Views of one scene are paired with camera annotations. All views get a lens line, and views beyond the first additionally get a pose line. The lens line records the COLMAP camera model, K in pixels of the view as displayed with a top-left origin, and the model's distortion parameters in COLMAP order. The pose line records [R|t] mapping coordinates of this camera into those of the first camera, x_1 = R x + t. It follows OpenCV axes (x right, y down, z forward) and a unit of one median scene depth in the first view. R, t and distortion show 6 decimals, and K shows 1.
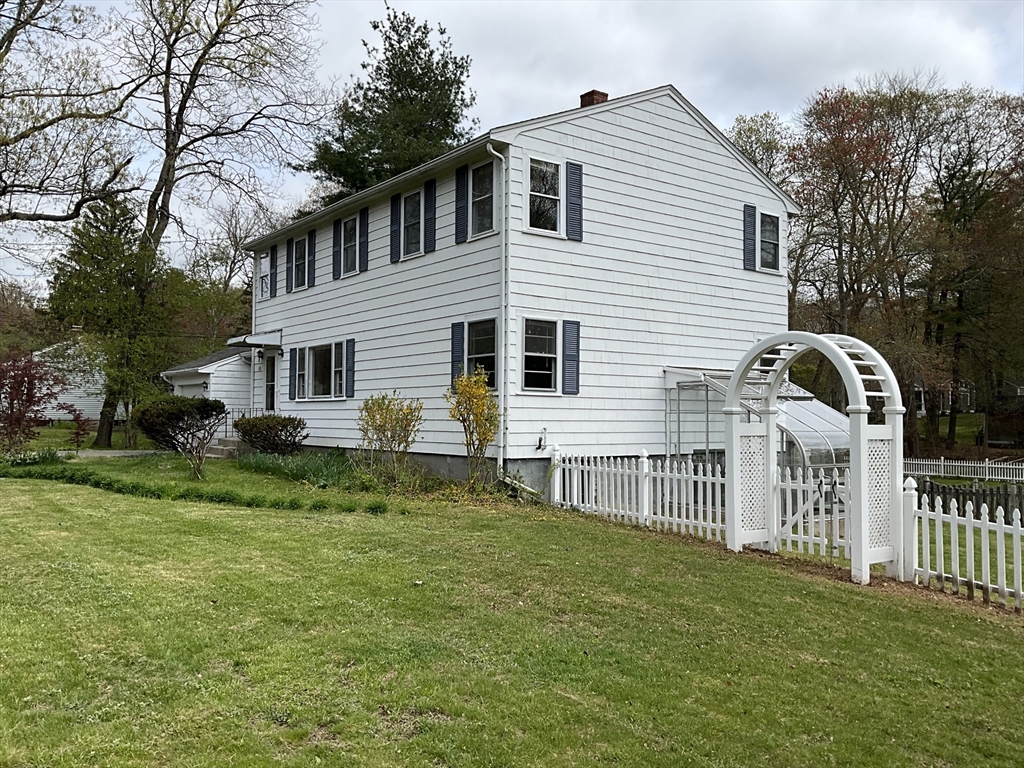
lens RADIAL K [[843.9, 0, 509.4], [0, 843.9, 384.2], [0, 0, 1]] dist [0.120392, -0.239004]
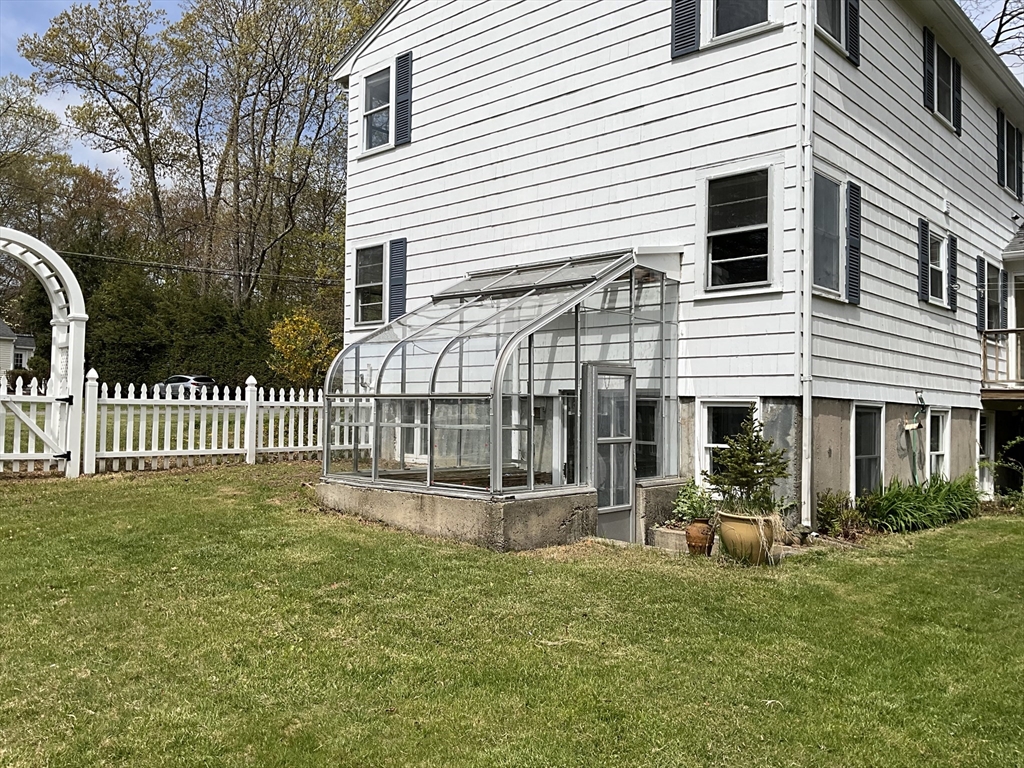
lens RADIAL K [[843.9, 0, 509.4], [0, 843.9, 384.2], [0, 0, 1]] dist [0.120392, -0.239004]
pose [[0.189620, -0.039297, -0.981071, 0.940757], [0.030149, 0.998961, -0.034186, 0.106212], [0.981394, -0.023096, 0.190608, 0.942874]]
